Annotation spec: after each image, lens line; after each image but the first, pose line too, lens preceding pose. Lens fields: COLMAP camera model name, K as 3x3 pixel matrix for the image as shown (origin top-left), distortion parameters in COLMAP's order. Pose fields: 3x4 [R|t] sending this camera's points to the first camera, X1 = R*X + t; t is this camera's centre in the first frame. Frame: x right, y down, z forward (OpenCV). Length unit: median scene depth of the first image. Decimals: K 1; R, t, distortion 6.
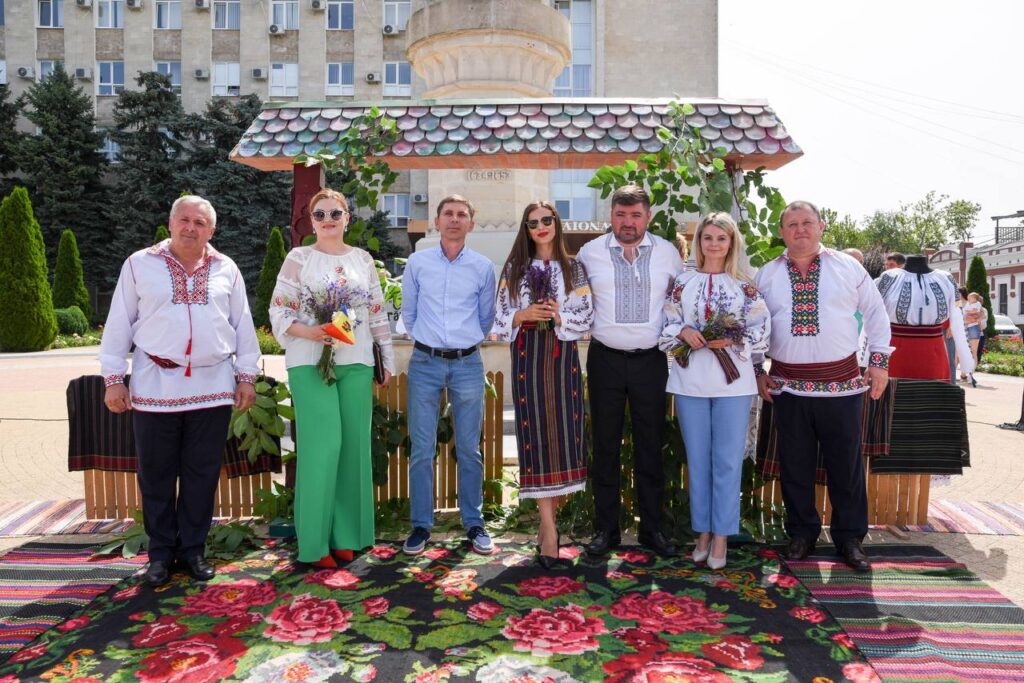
lens RADIAL K [[809.5, 0, 507.0], [0, 809.5, 339.1], [0, 0, 1]] dist [-0.067106, 0.075452]
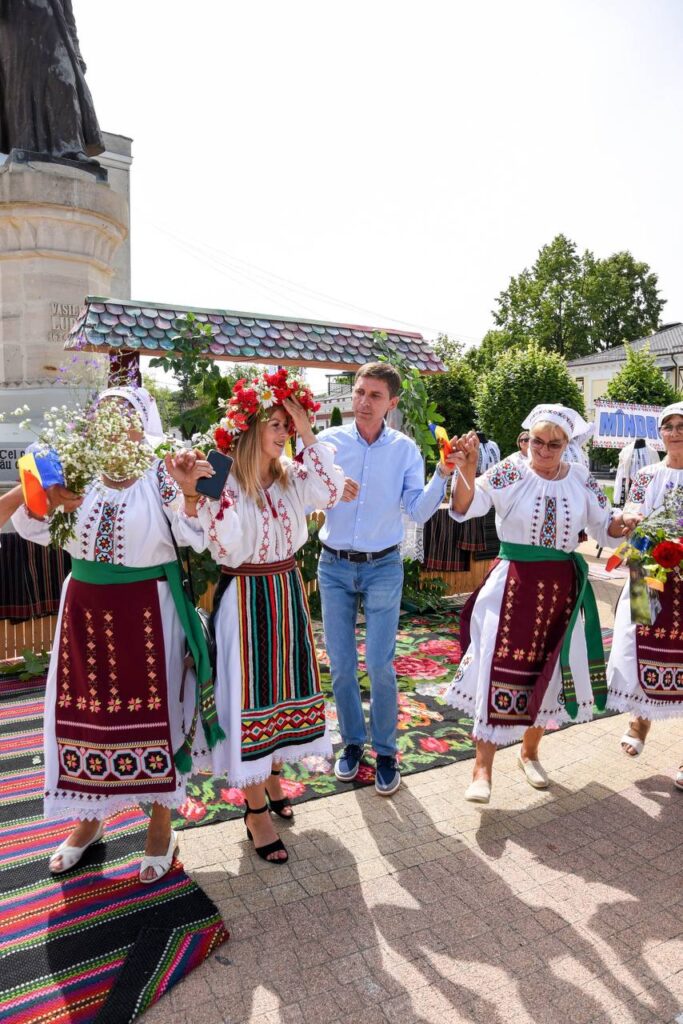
lens RADIAL K [[707.8, 0, 335.4], [0, 707.8, 505.1], [0, 0, 1]] dist [-0.057656, 0.044513]
pose [[0.831190, -0.043839, 0.554257, -0.270854], [0.014128, 0.998230, 0.057769, -0.019121], [-0.555809, -0.040187, 0.830338, -0.035175]]
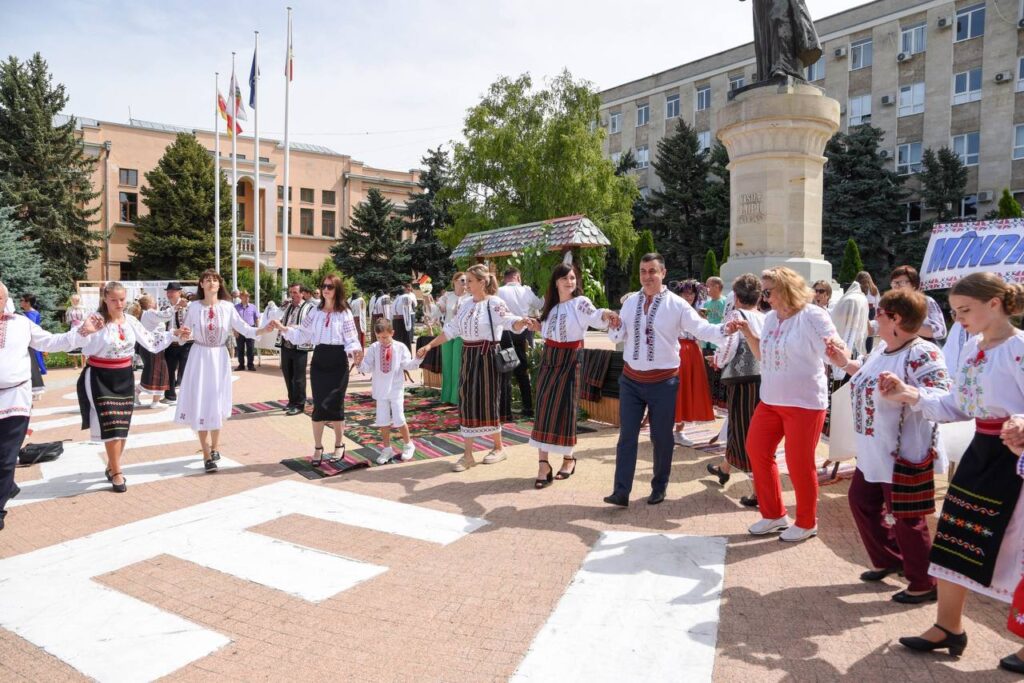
lens RADIAL K [[715.7, 0, 504.4], [0, 715.7, 344.4], [0, 0, 1]] dist [-0.108067, 0.082099]
pose [[0.575682, 0.038609, -0.816762, 0.798363], [-0.020500, 0.999252, 0.032787, -0.007138], [0.817417, -0.002132, 0.576043, -0.095898]]
